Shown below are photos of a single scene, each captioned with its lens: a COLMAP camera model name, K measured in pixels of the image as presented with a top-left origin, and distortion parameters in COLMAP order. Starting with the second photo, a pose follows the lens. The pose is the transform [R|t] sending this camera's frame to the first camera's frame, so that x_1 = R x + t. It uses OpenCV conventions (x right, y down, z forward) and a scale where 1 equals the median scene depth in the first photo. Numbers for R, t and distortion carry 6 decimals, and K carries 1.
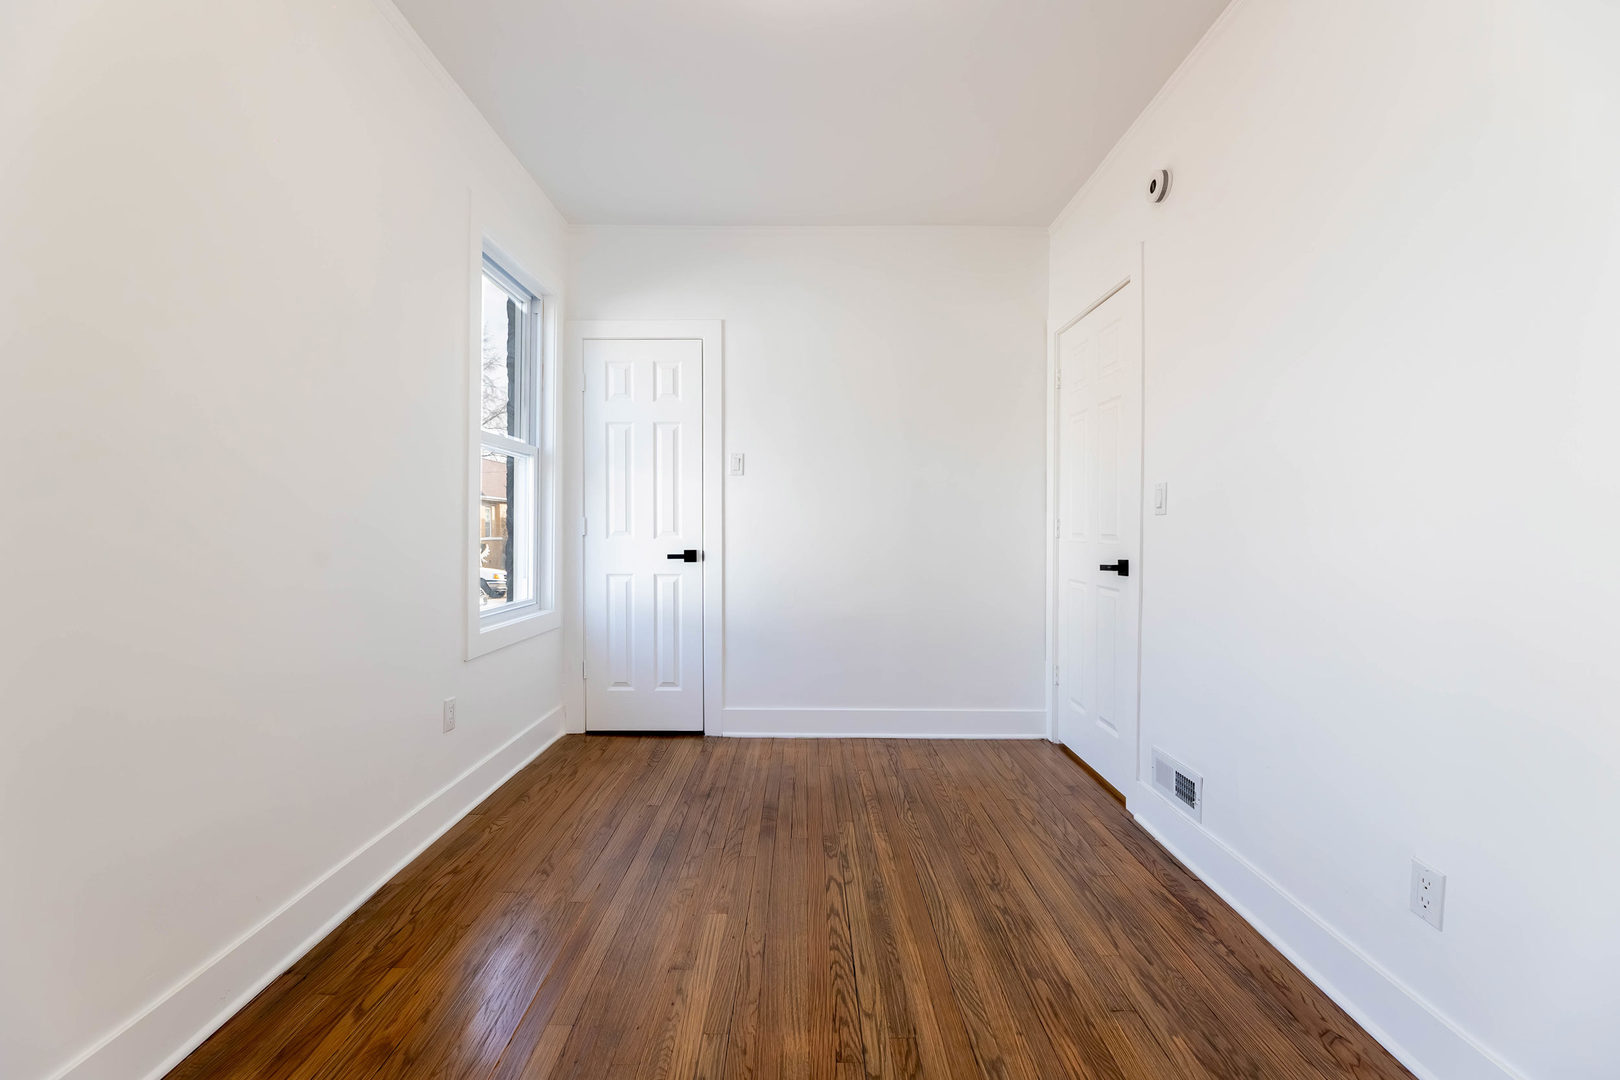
lens RADIAL K [[652.0, 0, 806.2], [0, 652.0, 539.1], [0, 0, 1]] dist [-0.002543, -0.000363]
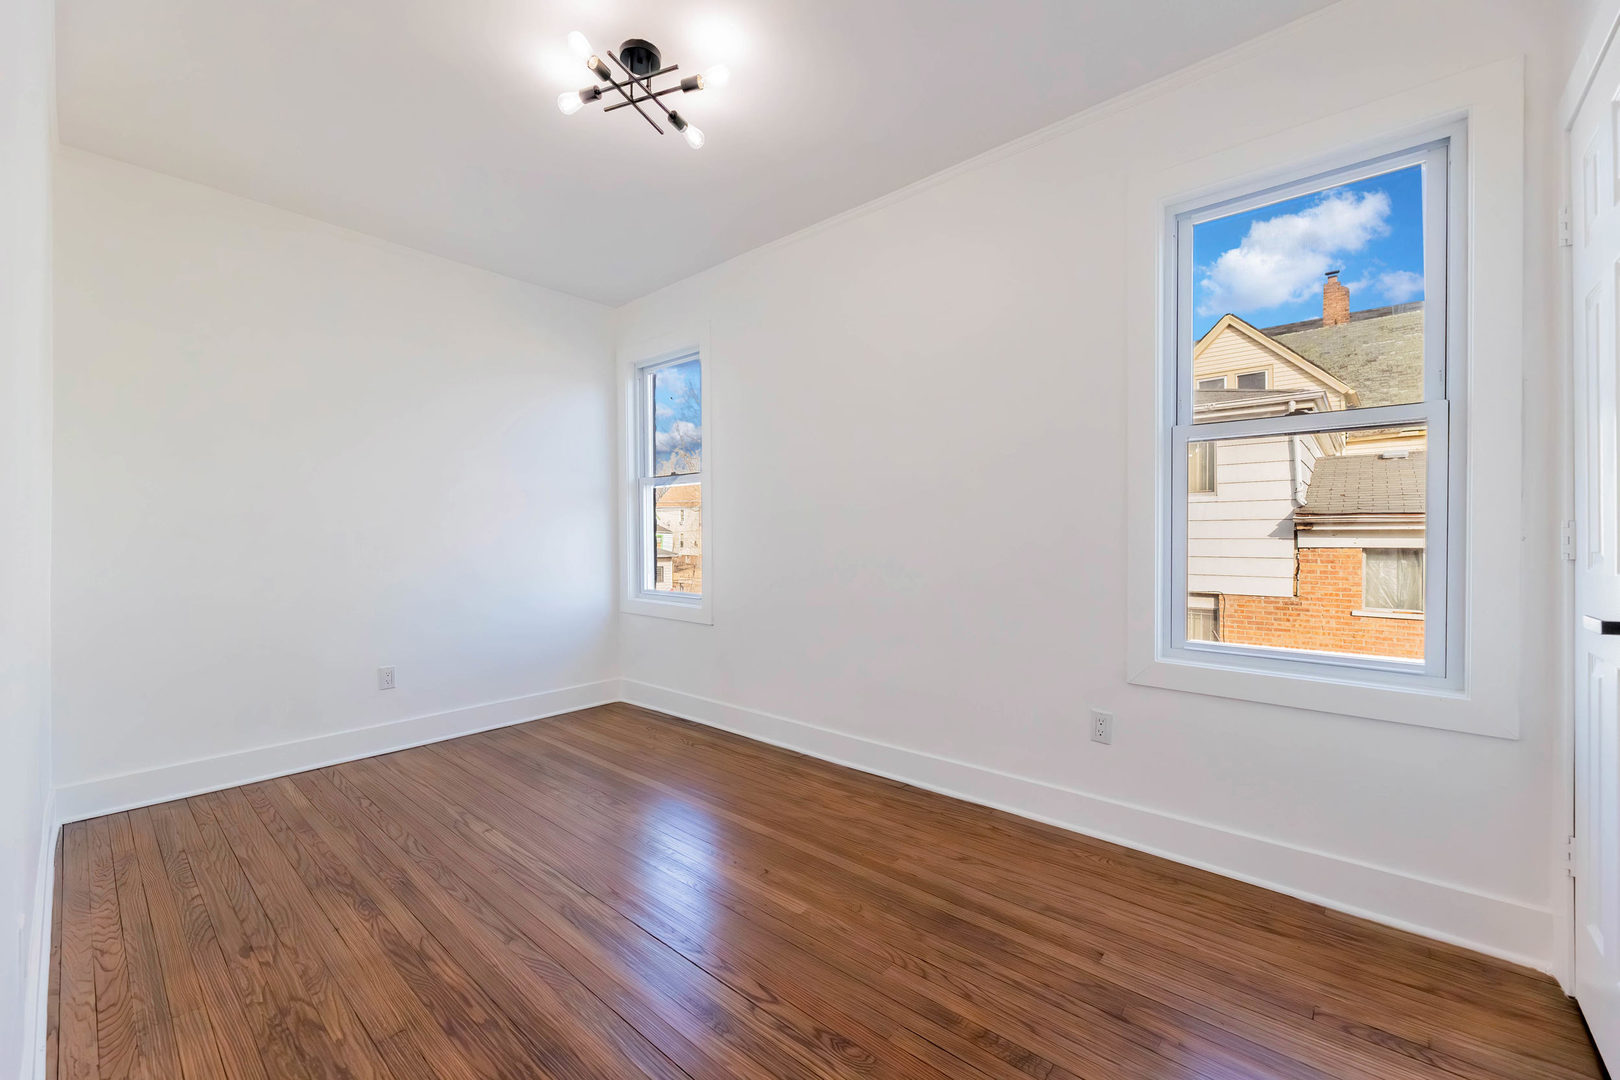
lens RADIAL K [[652.0, 0, 807.7], [0, 652.0, 543.5], [0, 0, 1]] dist [-0.002543, -0.000363]
pose [[-0.656179, 0.001001, -0.754605, 0.510269], [-0.014882, 0.999787, 0.014267, -0.021407], [0.754459, 0.020591, -0.656024, 1.318380]]
